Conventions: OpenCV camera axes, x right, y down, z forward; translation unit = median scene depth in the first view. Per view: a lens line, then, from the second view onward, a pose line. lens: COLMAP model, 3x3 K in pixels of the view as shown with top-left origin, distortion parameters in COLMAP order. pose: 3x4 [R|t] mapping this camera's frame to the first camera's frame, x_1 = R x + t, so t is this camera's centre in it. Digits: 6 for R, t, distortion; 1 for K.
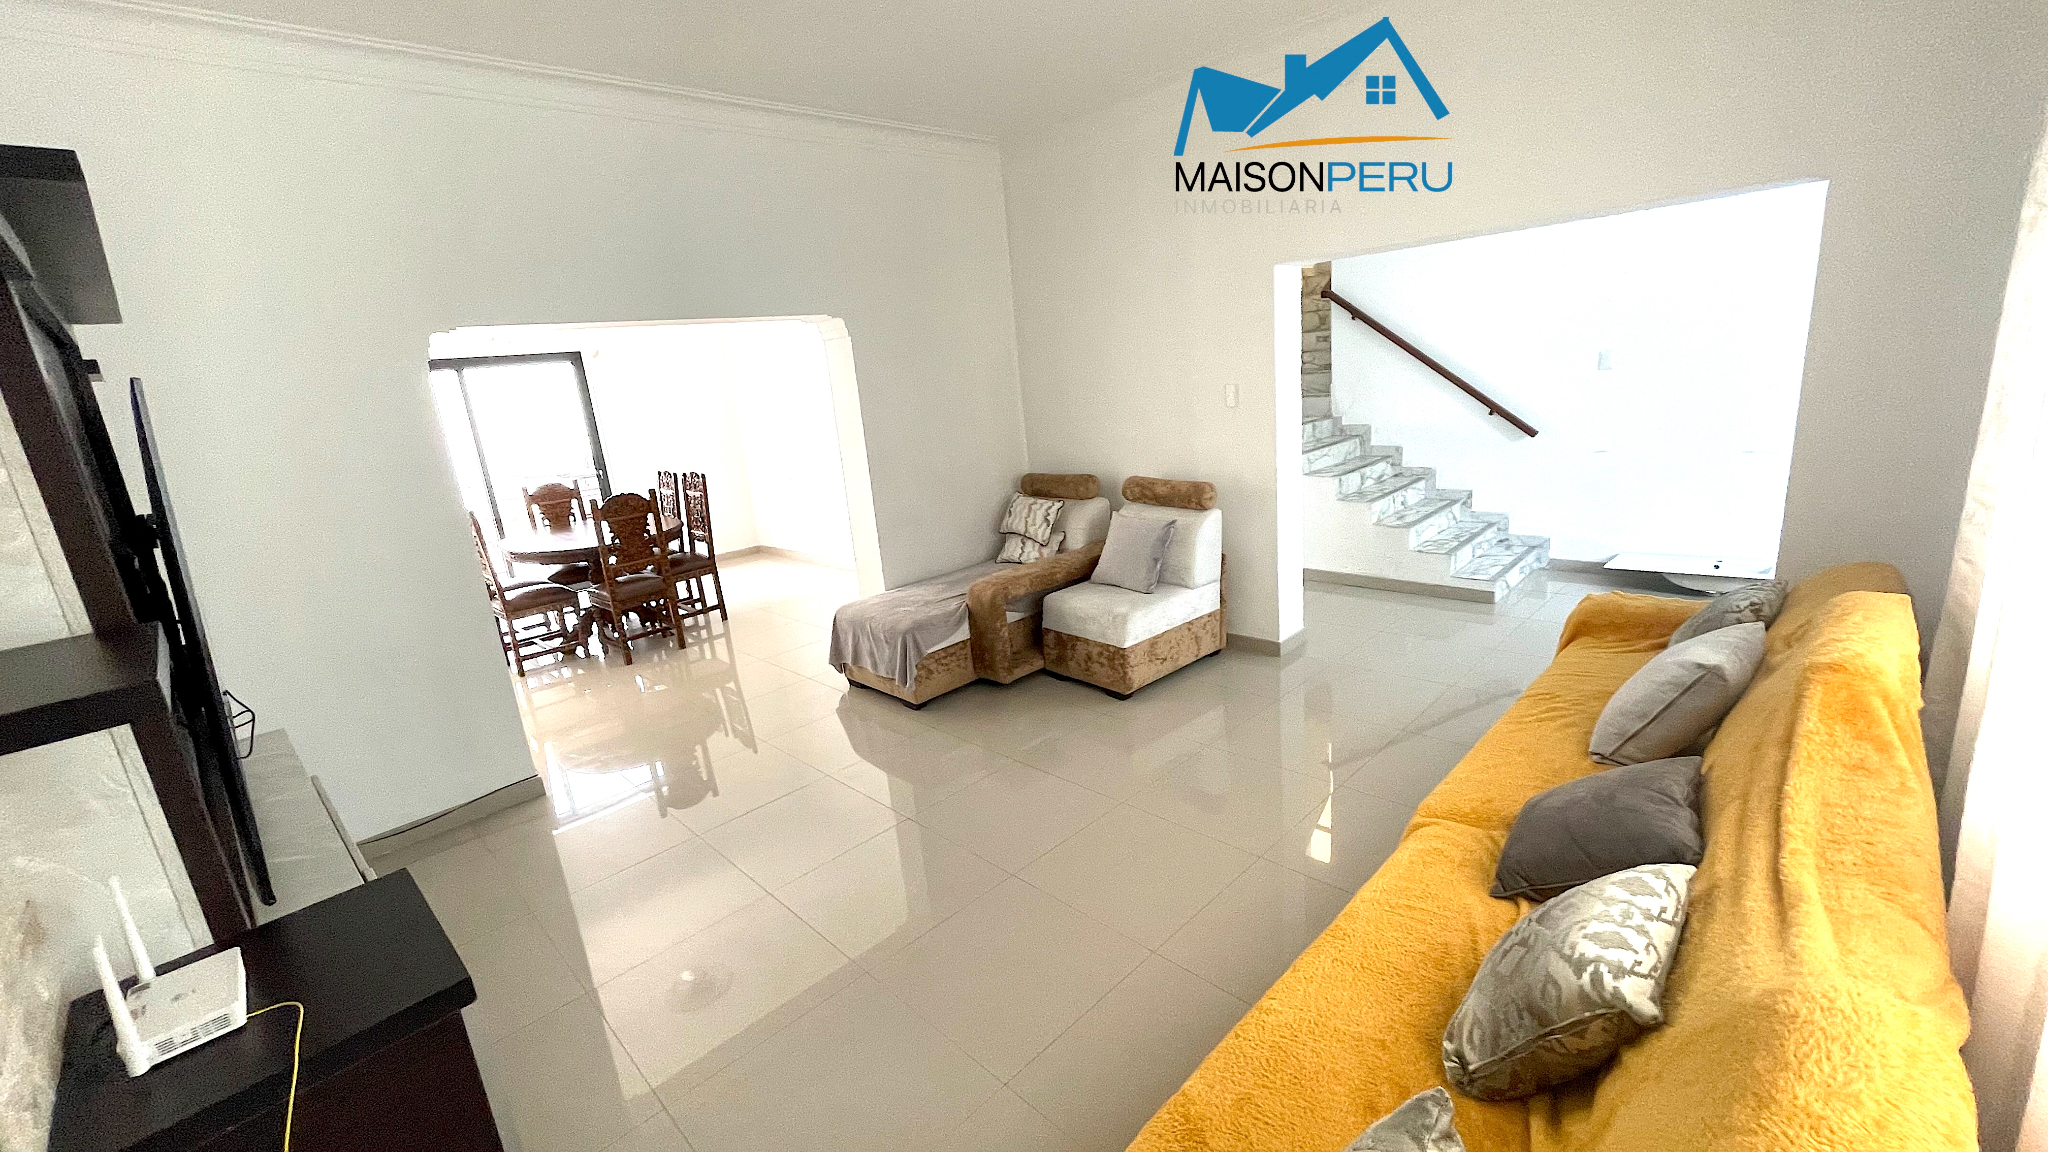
lens RADIAL K [[835.5, 0, 1024.4], [0, 835.5, 579.9], [0, 0, 1]] dist [0.000209, 0.000016]
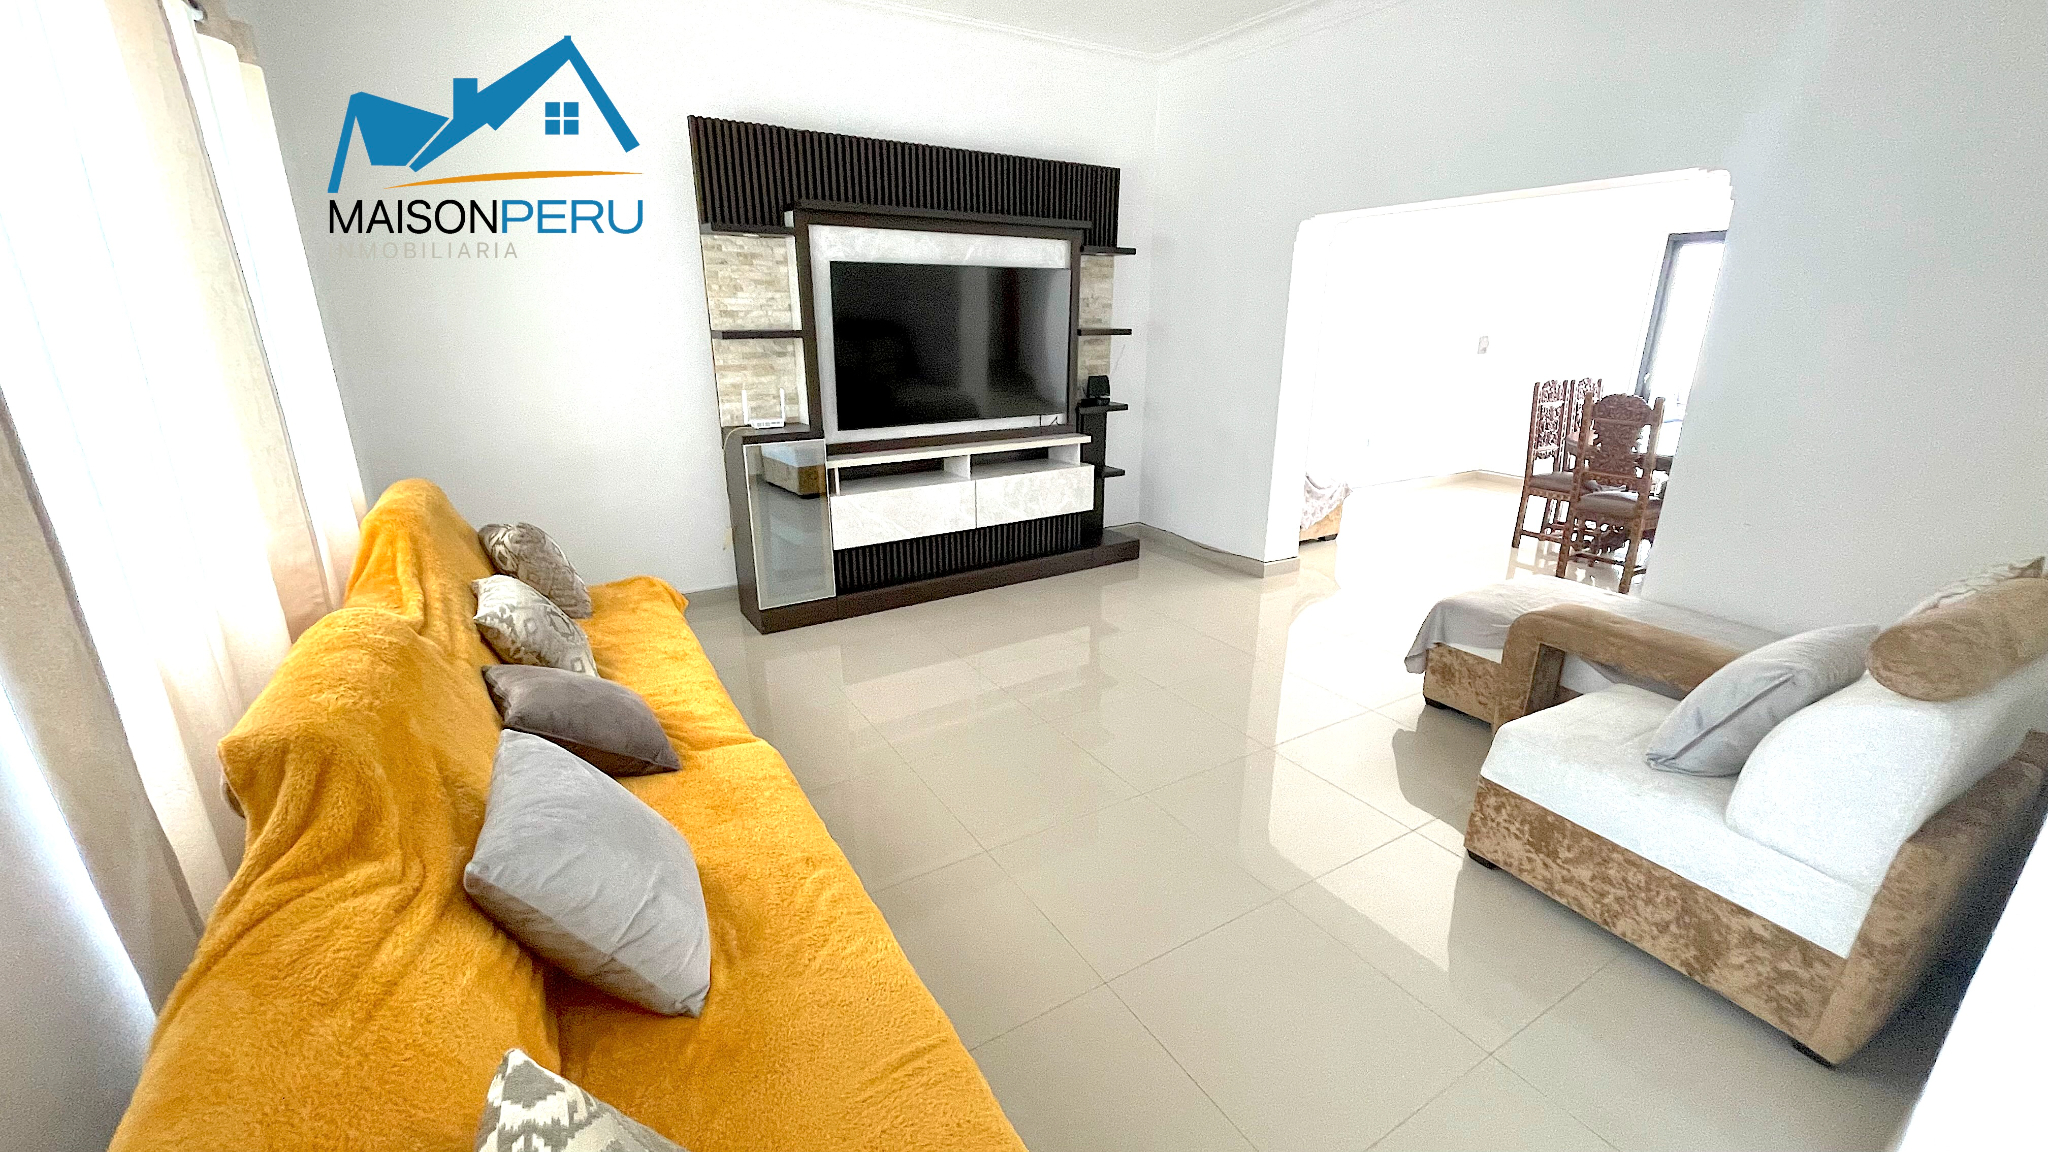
lens RADIAL K [[805.0, 0, 1023.2], [0, 805.0, 566.3], [0, 0, 1]] dist [0.000311, 0.000015]
pose [[-0.234360, 0.383622, -0.893258, 0.493131], [-0.224894, 0.872529, 0.433724, -0.169295], [0.945779, 0.302536, -0.118212, 0.535394]]
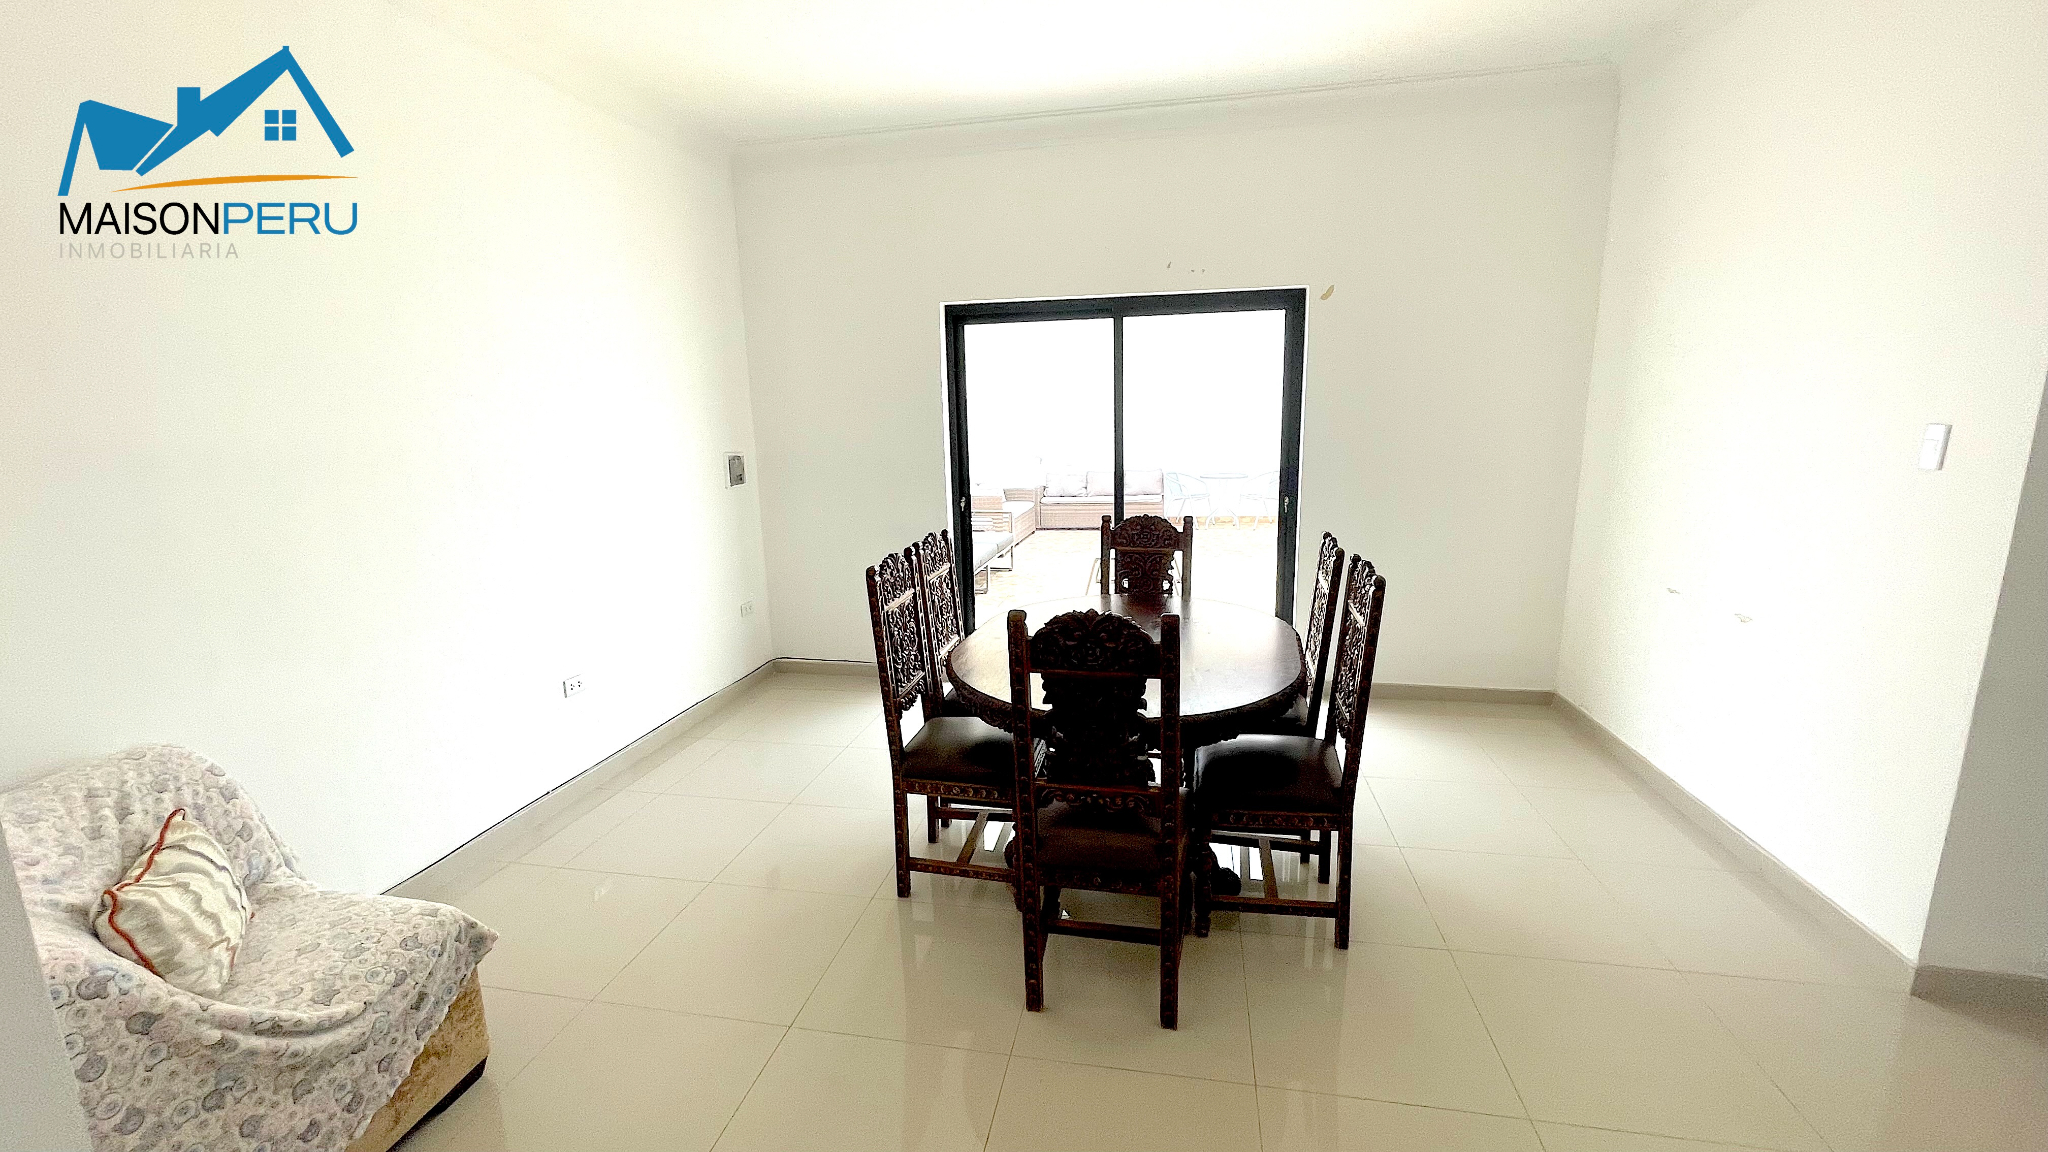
lens RADIAL K [[835.5, 0, 1024.4], [0, 835.5, 579.9], [0, 0, 1]] dist [0.000209, 0.000016]
pose [[0.563801, 0.240671, -0.790067, -0.204416], [-0.237797, 0.963396, 0.123776, -0.151962], [0.790937, 0.118090, 0.600395, 0.734653]]
